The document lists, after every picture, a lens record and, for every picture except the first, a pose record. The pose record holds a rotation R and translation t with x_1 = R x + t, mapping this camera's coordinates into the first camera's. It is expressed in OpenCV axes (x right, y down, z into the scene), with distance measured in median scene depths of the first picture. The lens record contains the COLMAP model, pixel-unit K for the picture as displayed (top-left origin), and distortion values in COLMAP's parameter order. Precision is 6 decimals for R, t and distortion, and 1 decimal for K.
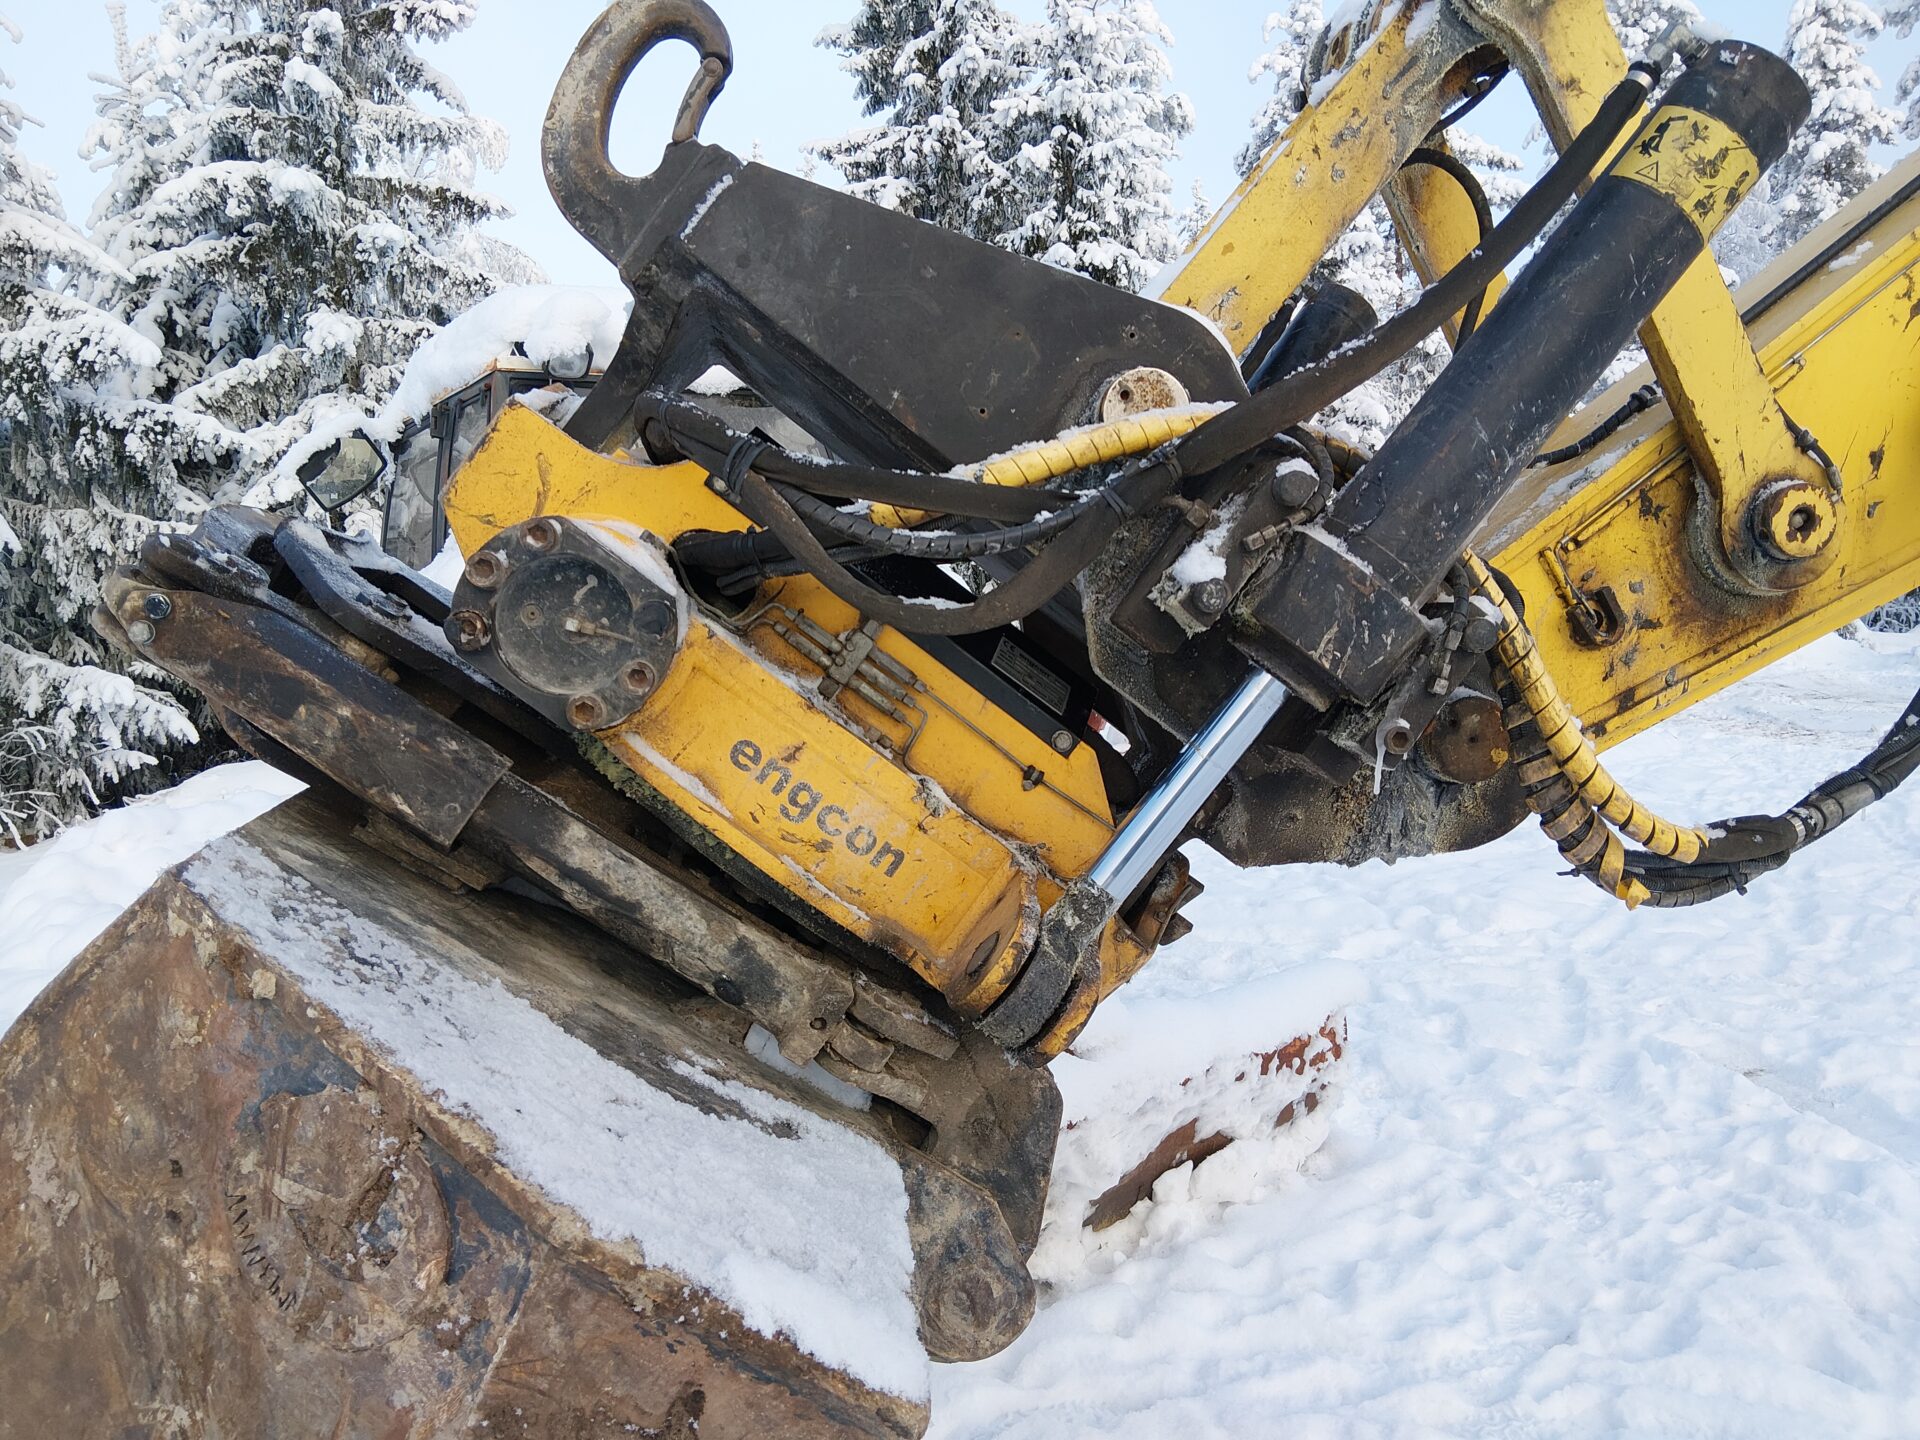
lens RADIAL K [[1446.1, 0, 964.7], [0, 1446.1, 717.7], [0, 0, 1]] dist [0.092691, -0.144859]
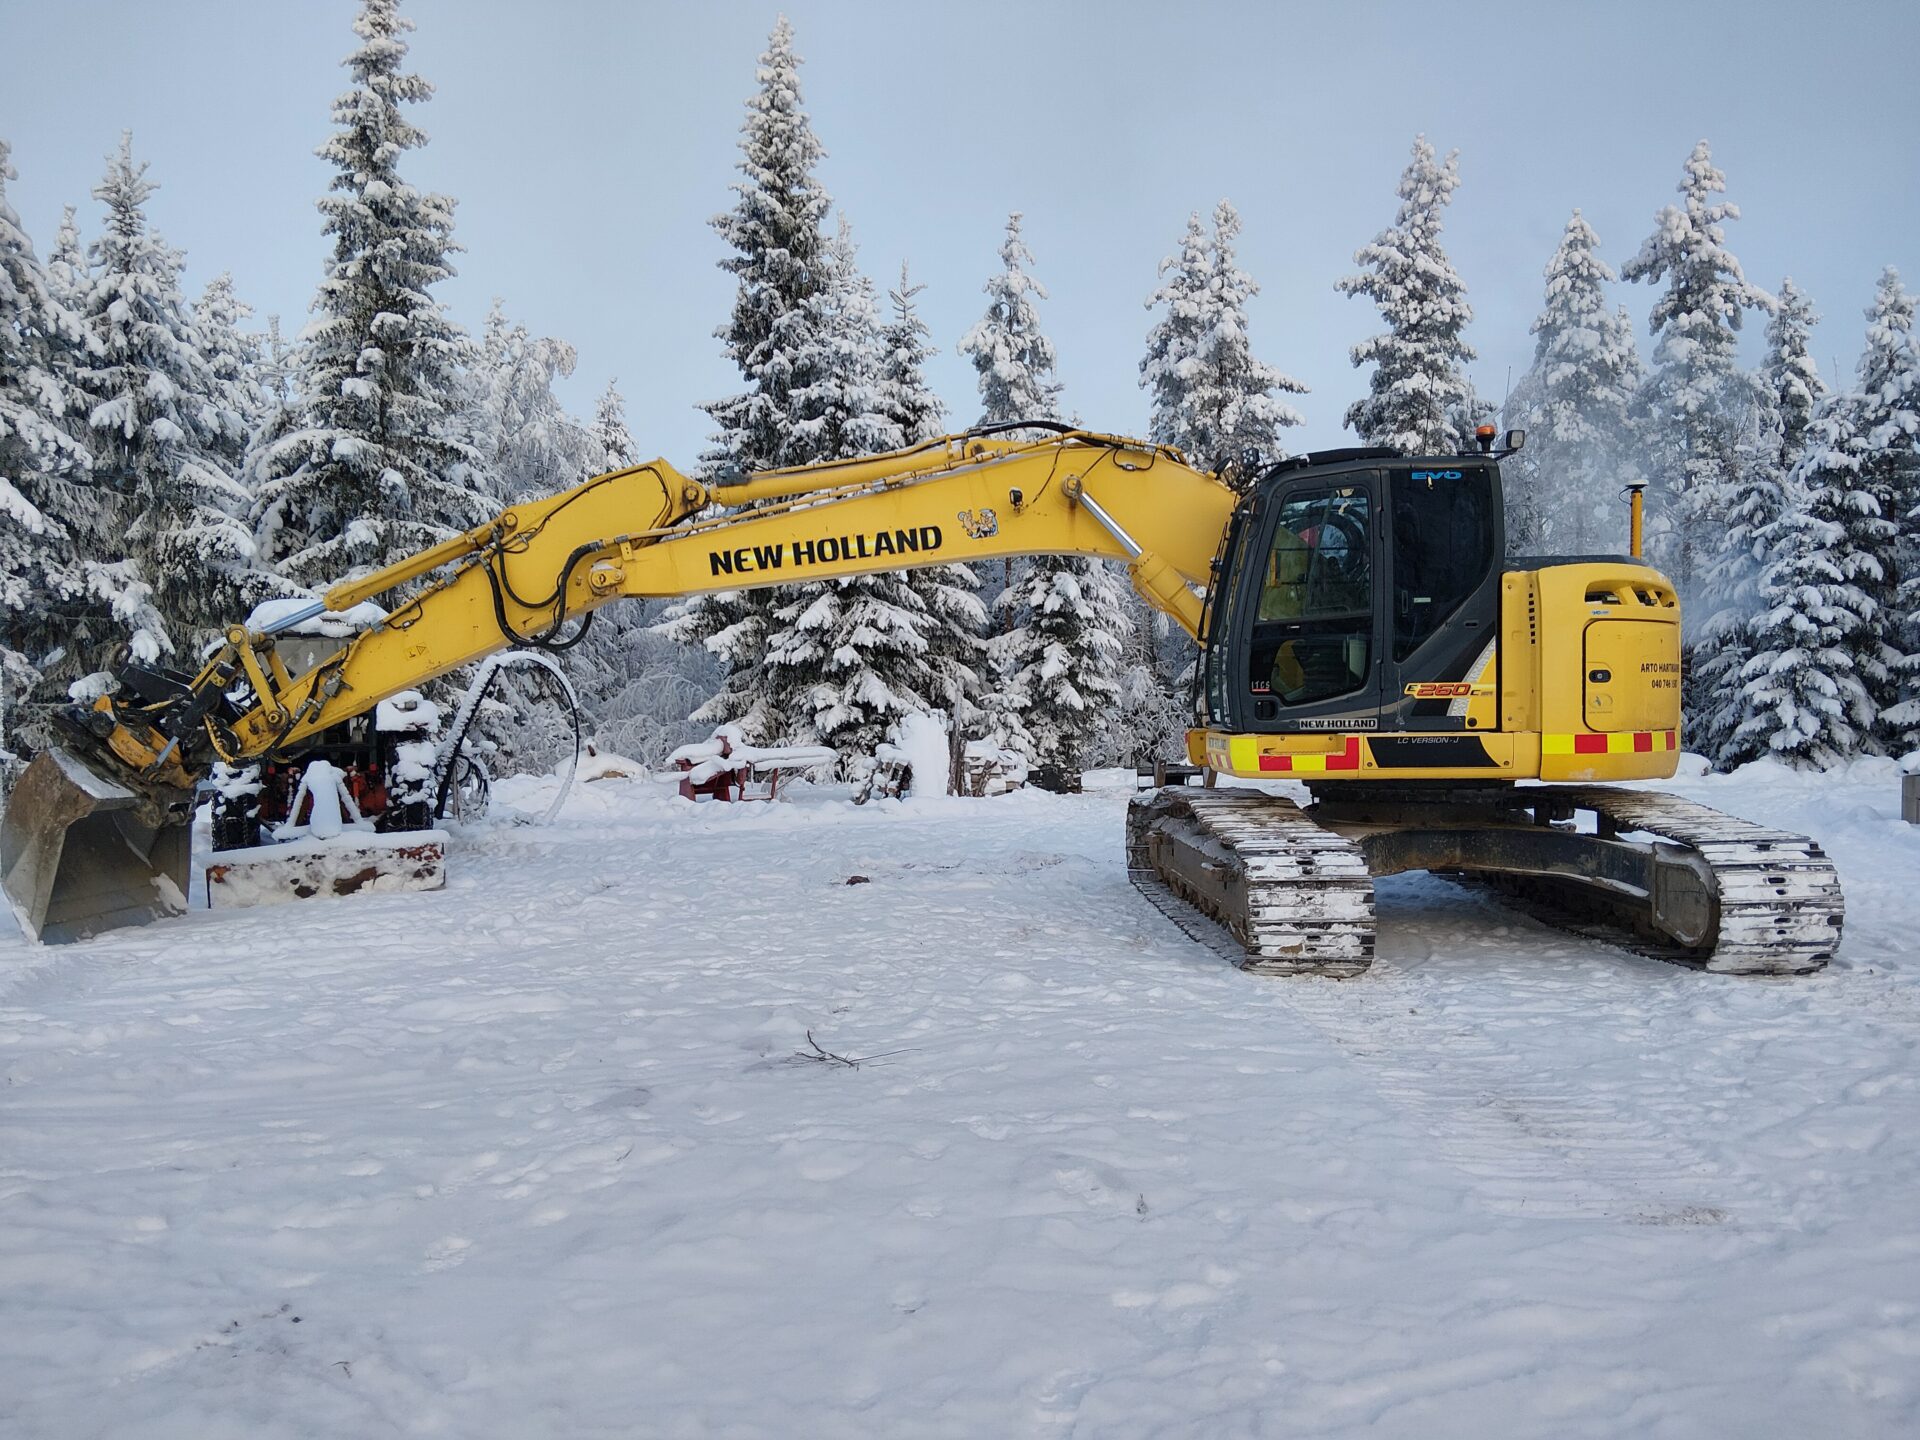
lens RADIAL K [[1441.8, 0, 966.0], [0, 1441.8, 721.9], [0, 0, 1]] dist [0.125574, -0.208671]
pose [[0.989301, 0.050152, -0.137000, 0.559465], [-0.057668, 0.997009, -0.051453, 0.006543], [0.134010, 0.058803, 0.989234, -0.640854]]
